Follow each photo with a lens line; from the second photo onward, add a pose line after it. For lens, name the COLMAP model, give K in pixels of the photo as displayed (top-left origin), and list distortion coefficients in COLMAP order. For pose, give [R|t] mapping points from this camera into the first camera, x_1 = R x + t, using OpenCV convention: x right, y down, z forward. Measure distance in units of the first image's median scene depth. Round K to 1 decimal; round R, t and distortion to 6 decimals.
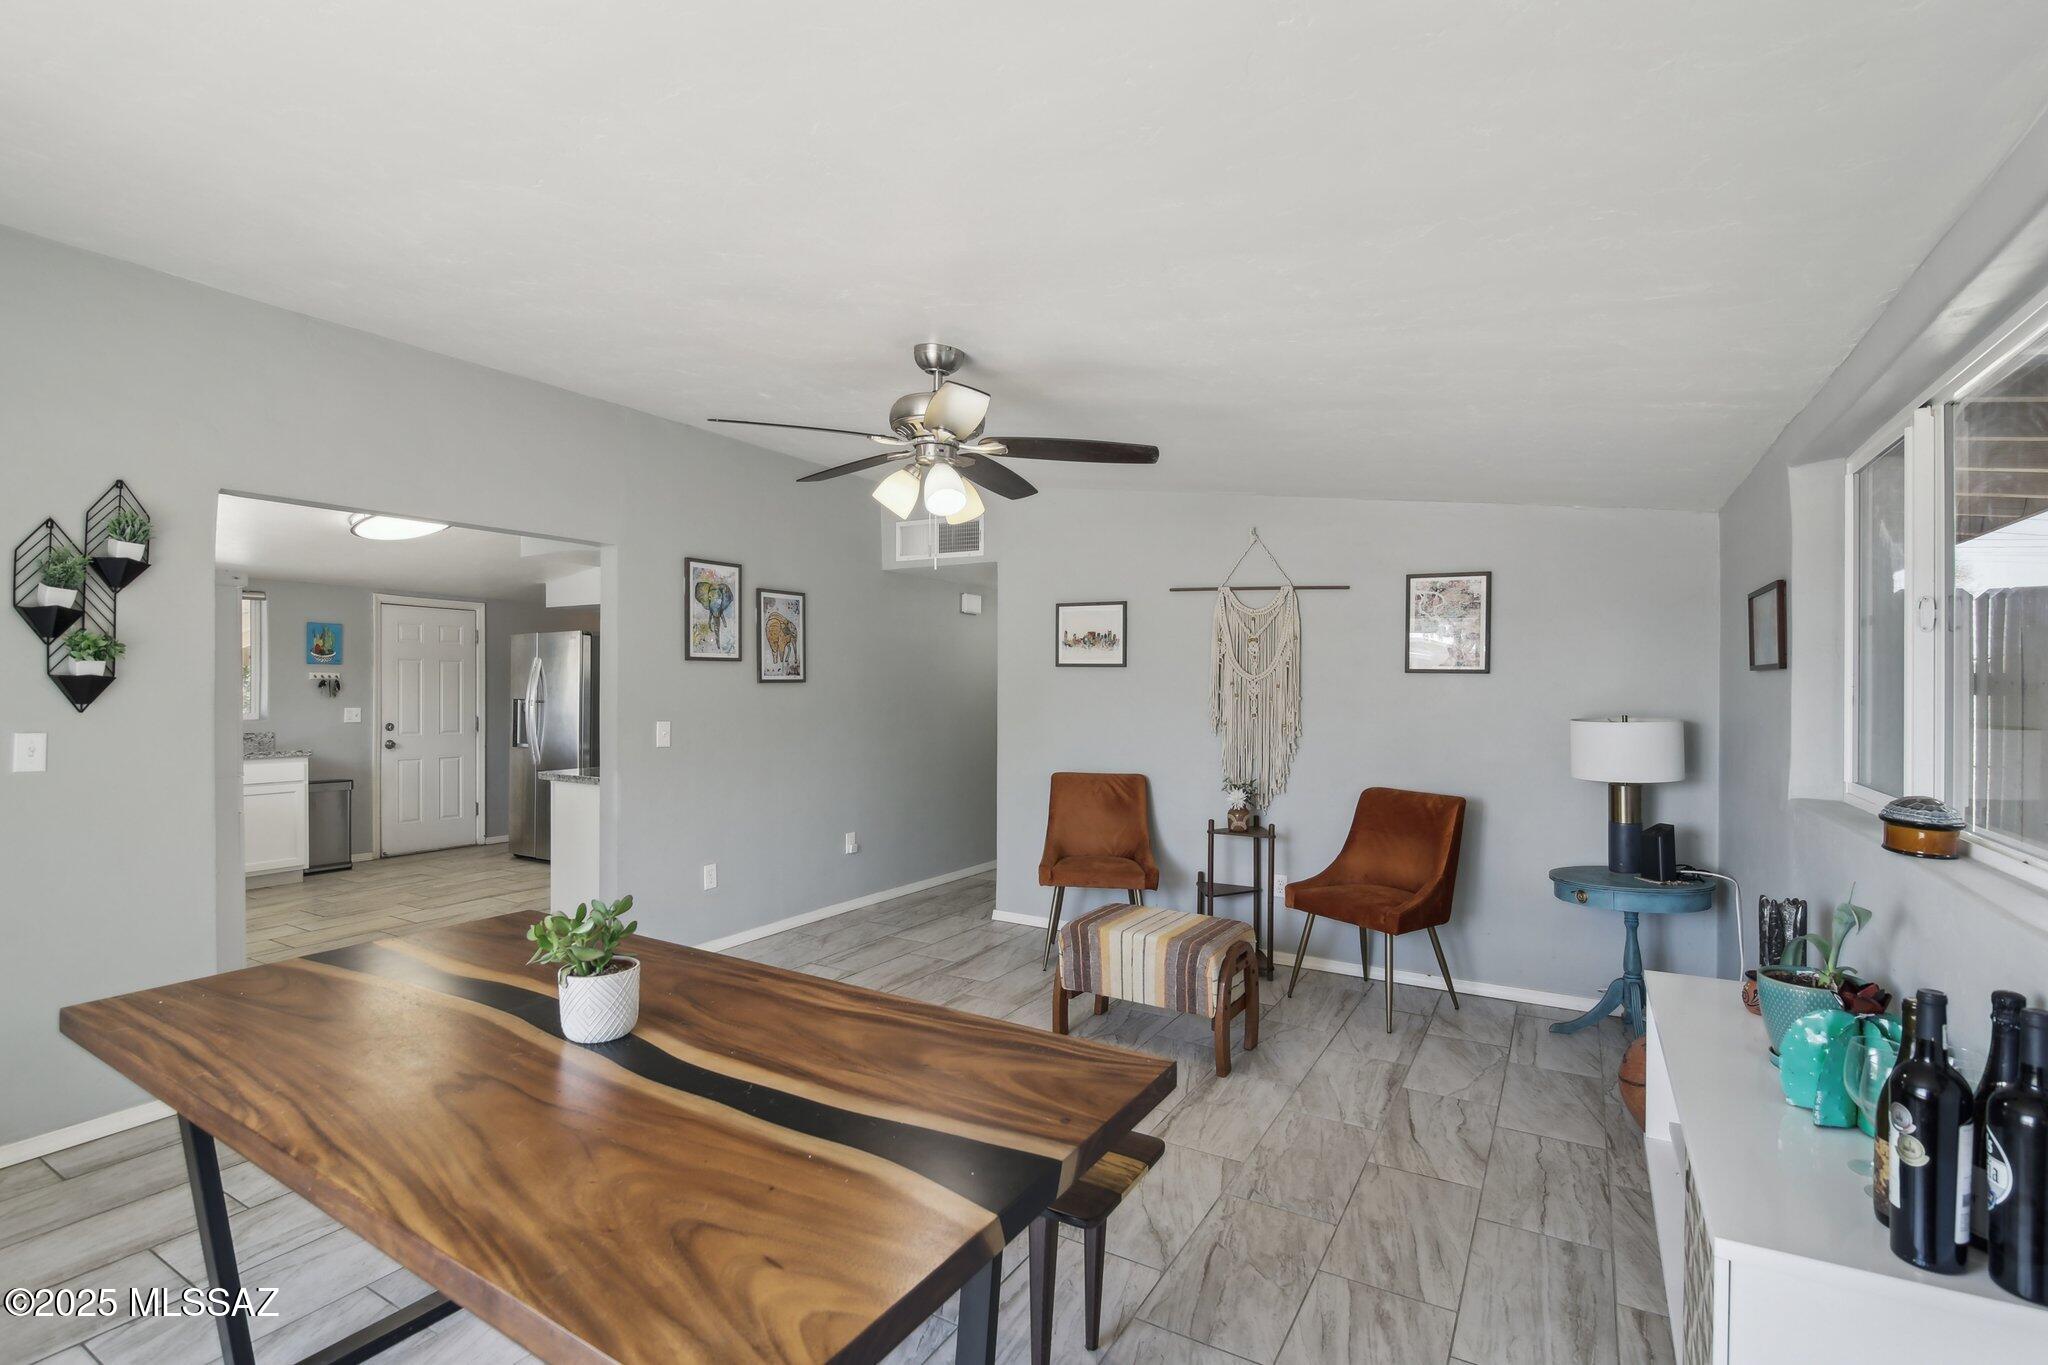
lens RADIAL K [[947.9, 0, 1012.8], [0, 947.9, 697.6], [0, 0, 1]] dist [-0.013890, -0.000773]
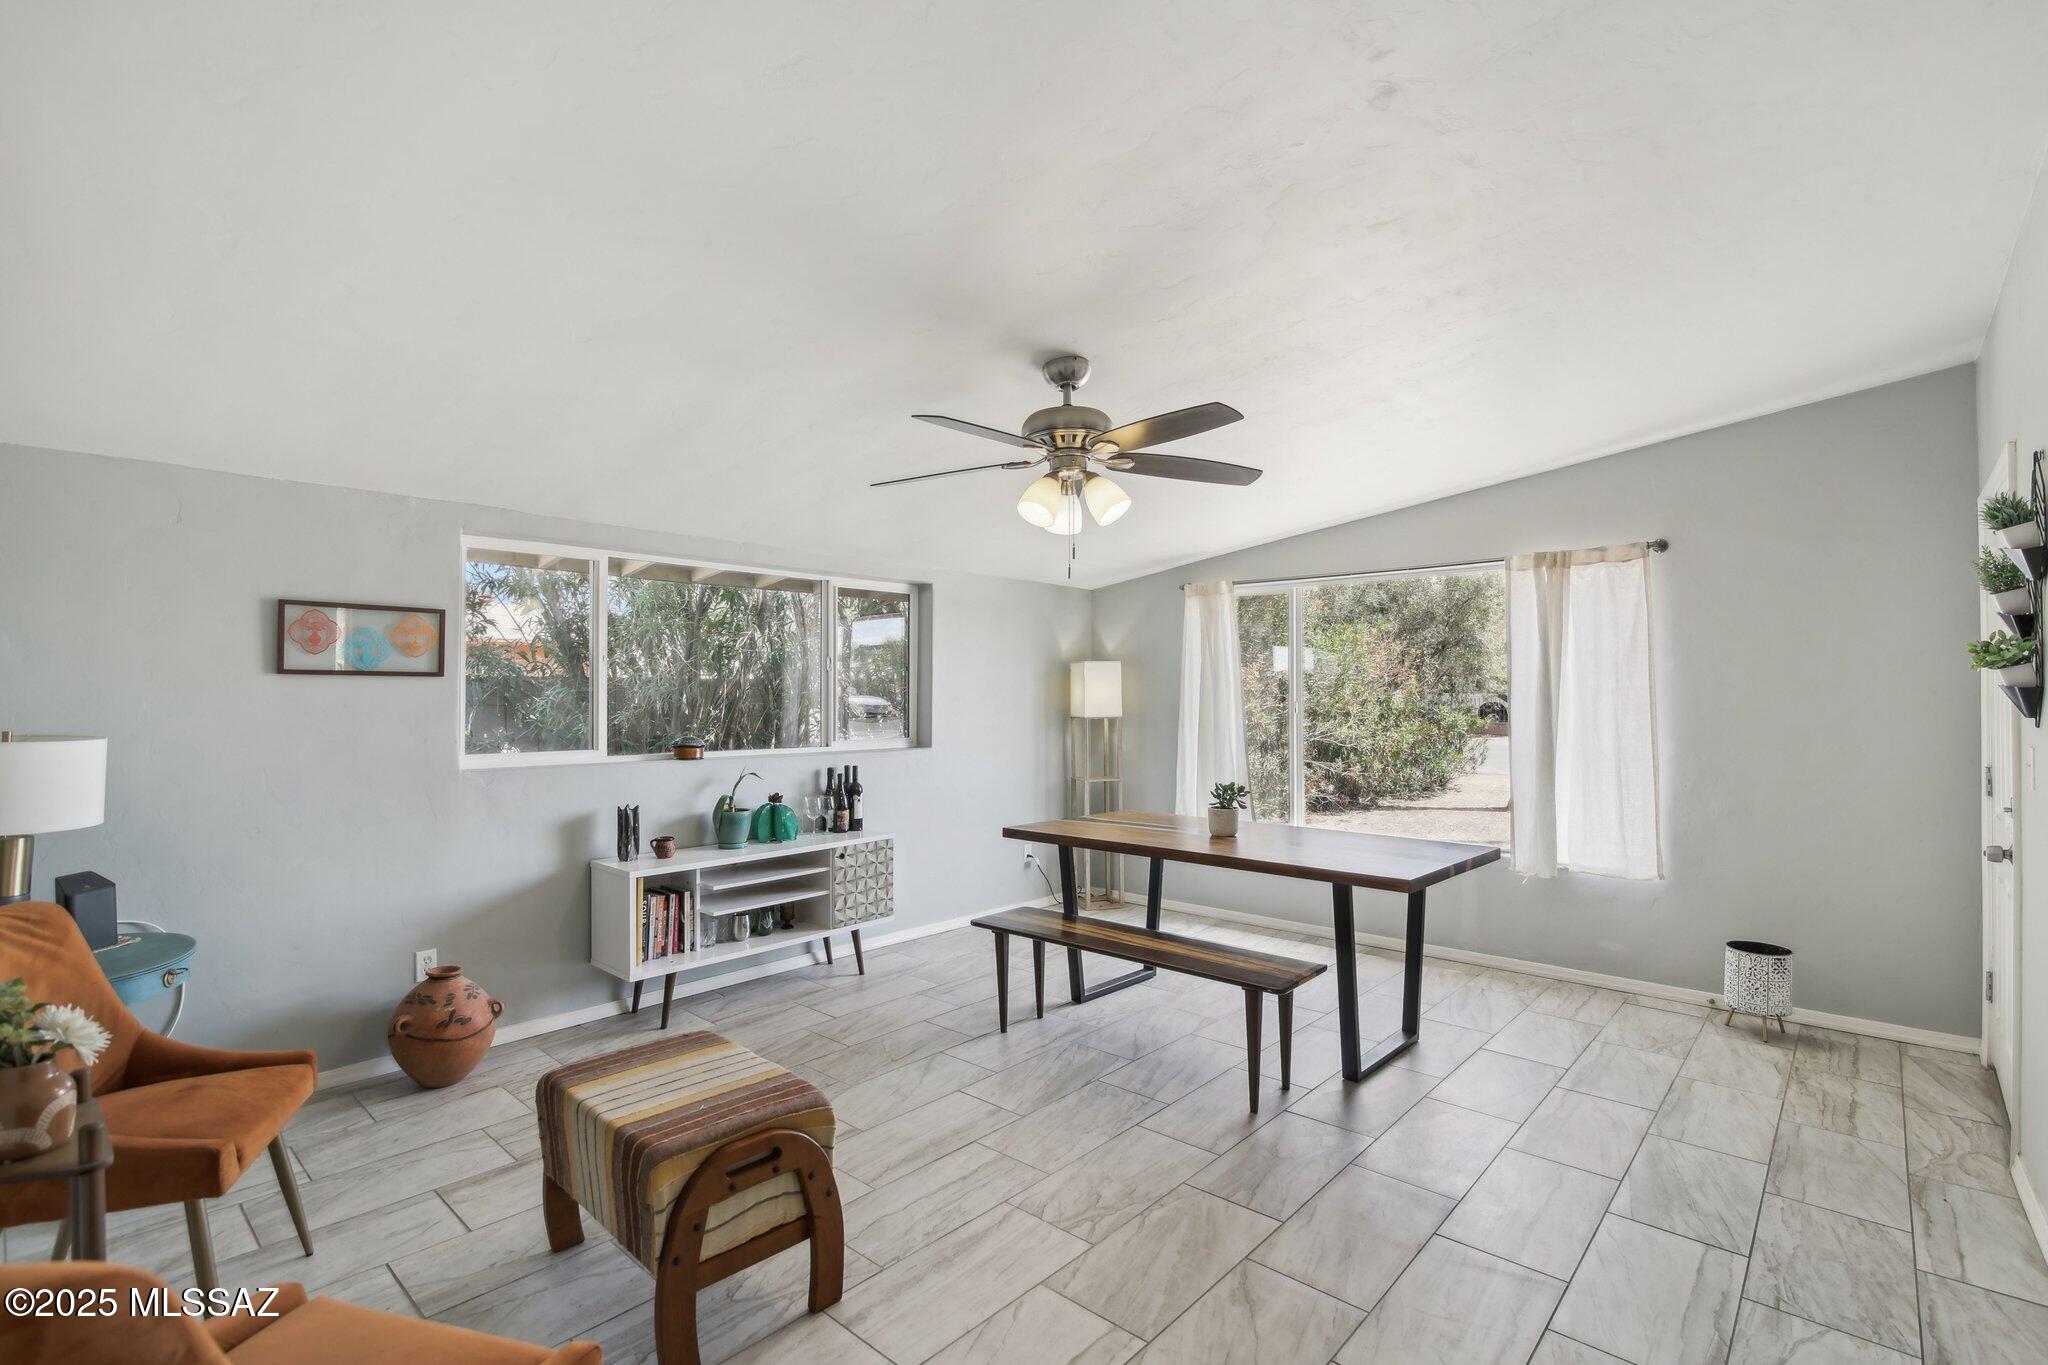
lens RADIAL K [[947.9, 0, 1015.2], [0, 947.9, 681.9], [0, 0, 1]] dist [-0.013890, -0.000773]
pose [[-0.978967, -0.000905, 0.204016, -0.166685], [-0.002135, 0.999981, -0.005806, -0.014343], [-0.204007, -0.006119, -0.978950, 1.426213]]
